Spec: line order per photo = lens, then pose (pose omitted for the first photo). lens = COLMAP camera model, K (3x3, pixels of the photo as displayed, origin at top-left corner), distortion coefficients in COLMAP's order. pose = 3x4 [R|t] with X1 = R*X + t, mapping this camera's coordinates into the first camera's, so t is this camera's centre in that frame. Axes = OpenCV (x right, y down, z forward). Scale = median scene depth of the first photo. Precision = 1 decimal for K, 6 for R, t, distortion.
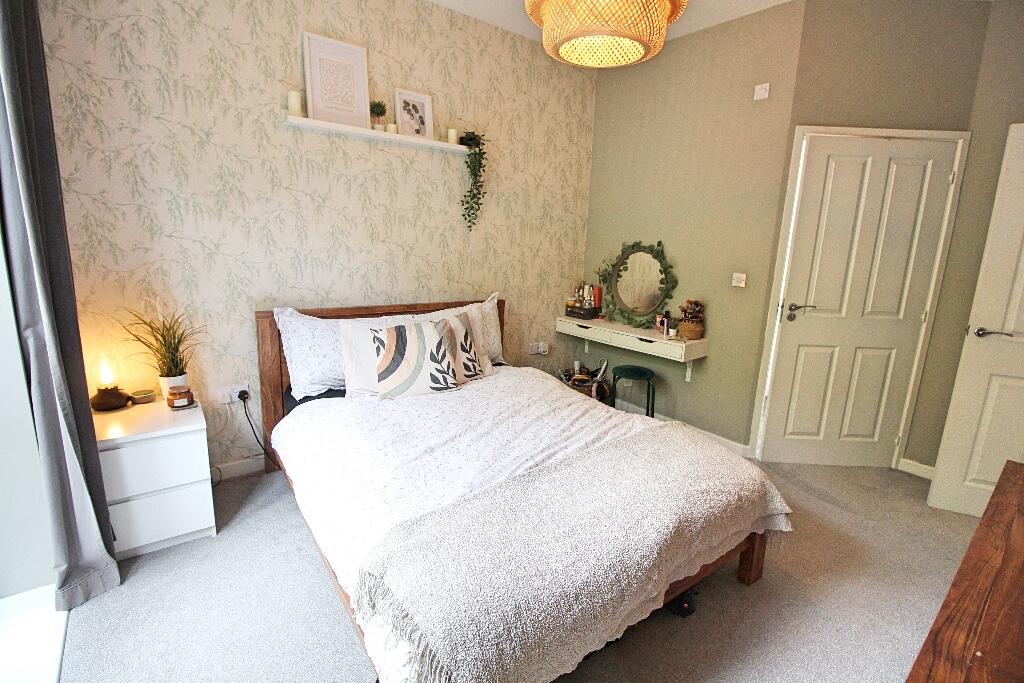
lens RADIAL K [[521.0, 0, 514.1], [0, 521.0, 347.6], [0, 0, 1]] dist [-0.004670, -0.000434]
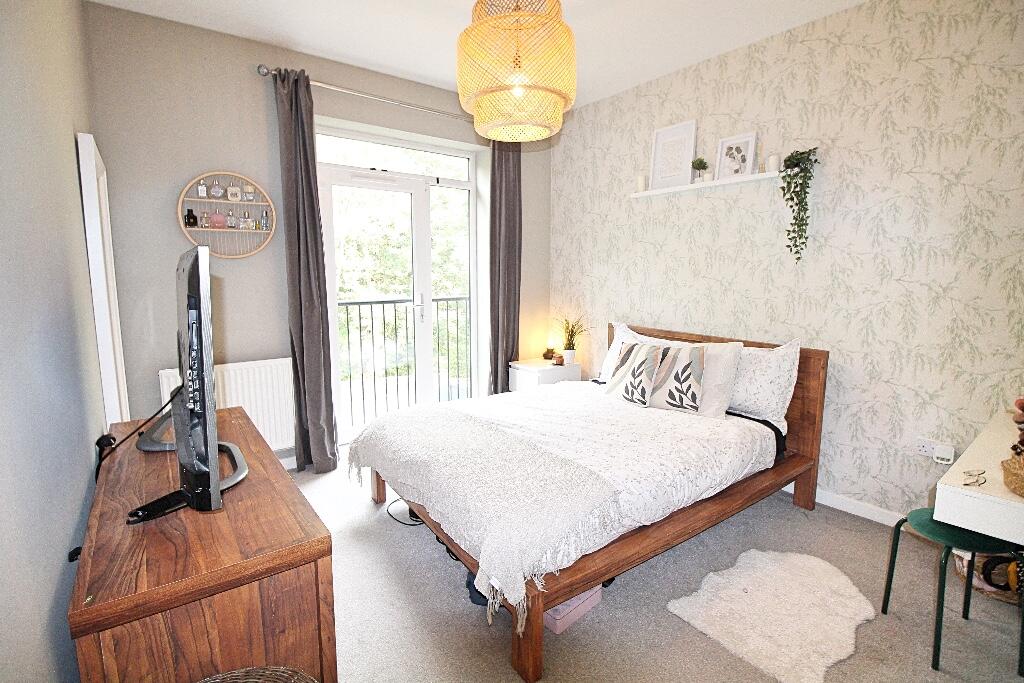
lens RADIAL K [[471.2, 0, 514.3], [0, 471.2, 339.2], [0, 0, 1]] dist [-0.008474, -0.008742]
pose [[-0.068882, 0.111617, -0.991361, 0.783445], [-0.208609, 0.970142, 0.123723, -0.112104], [0.975570, 0.215329, -0.043541, 0.664308]]
